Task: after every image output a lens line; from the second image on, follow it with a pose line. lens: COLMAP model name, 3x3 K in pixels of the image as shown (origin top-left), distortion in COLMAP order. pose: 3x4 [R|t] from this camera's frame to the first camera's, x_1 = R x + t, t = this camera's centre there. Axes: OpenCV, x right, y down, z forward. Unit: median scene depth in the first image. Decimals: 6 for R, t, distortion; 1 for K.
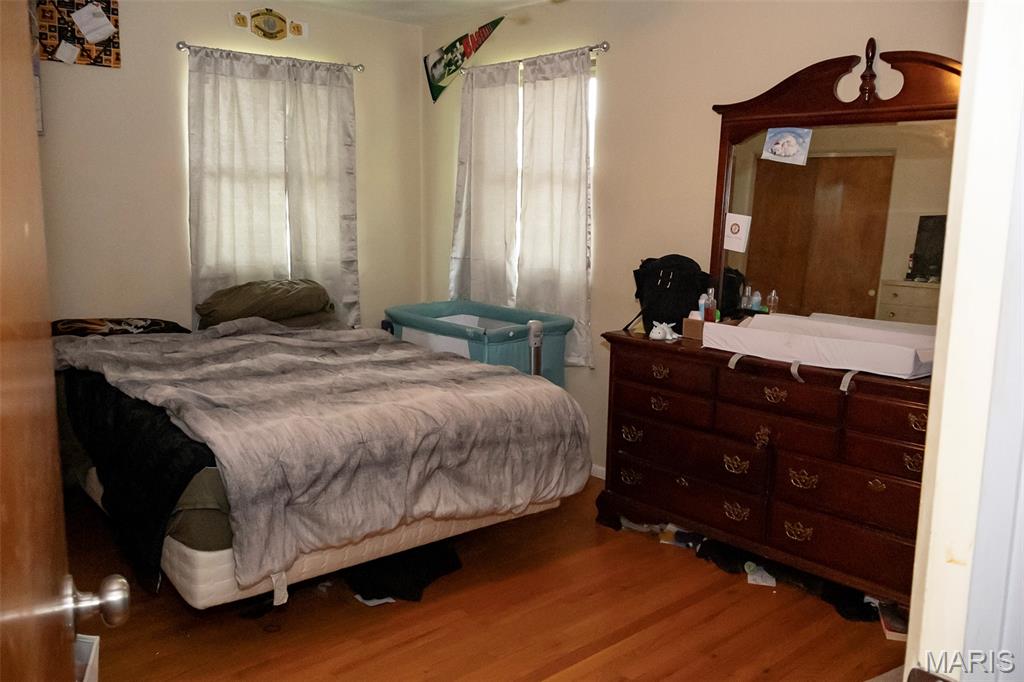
lens RADIAL K [[853.5, 0, 510.9], [0, 853.5, 340.1], [0, 0, 1]] dist [-0.014962, 0.012035]
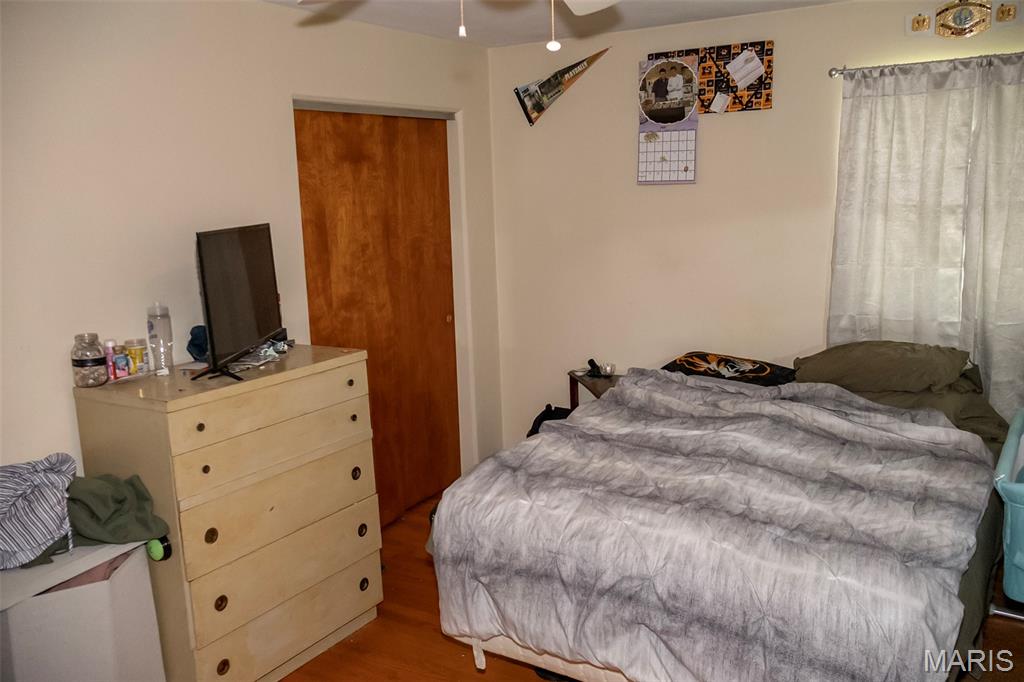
lens RADIAL K [[853.5, 0, 512.3], [0, 853.5, 342.2], [0, 0, 1]] dist [-0.014962, 0.012035]
pose [[0.262797, 0.159429, -0.951588, 0.451722], [-0.114243, 0.984458, 0.133386, -0.153202], [0.958064, 0.073659, 0.276927, 0.467838]]
